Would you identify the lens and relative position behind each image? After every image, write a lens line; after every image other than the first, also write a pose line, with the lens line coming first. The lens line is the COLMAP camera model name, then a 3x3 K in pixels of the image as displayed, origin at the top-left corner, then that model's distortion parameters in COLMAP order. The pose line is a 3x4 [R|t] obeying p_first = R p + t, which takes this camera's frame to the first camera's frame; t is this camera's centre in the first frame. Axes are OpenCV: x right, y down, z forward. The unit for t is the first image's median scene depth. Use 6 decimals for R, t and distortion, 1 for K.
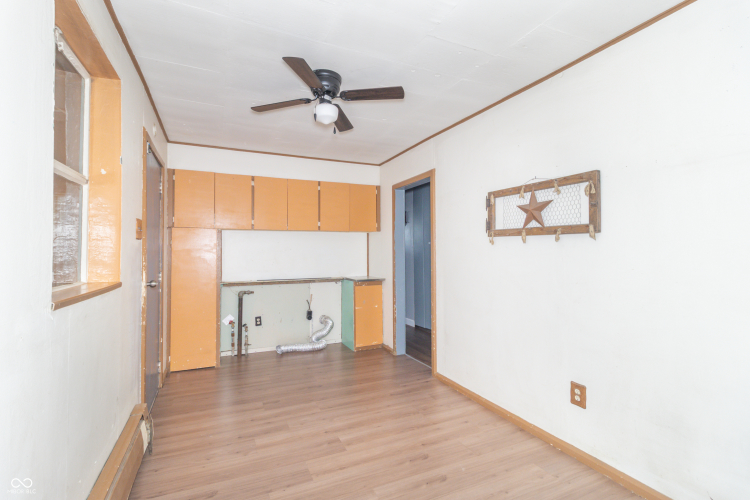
lens RADIAL K [[358.5, 0, 375.0], [0, 358.5, 250.0], [0, 0, 1]] dist [0.001109, 0.000408]
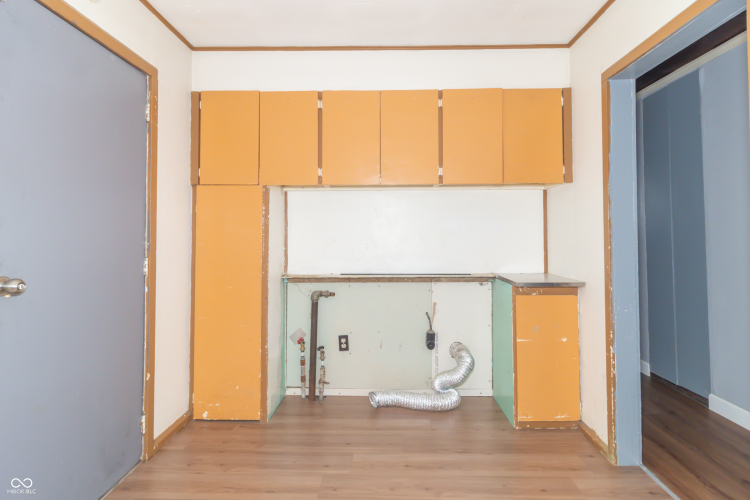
lens RADIAL K [[382.9, 0, 377.5], [0, 382.9, 227.2], [0, 0, 1]] dist [0.002396, 0.000520]
pose [[0.897560, -0.007588, -0.440826, 0.006638], [0.000259, 0.999861, -0.016682, 0.016888], [0.440891, 0.014859, 0.897438, 0.446681]]
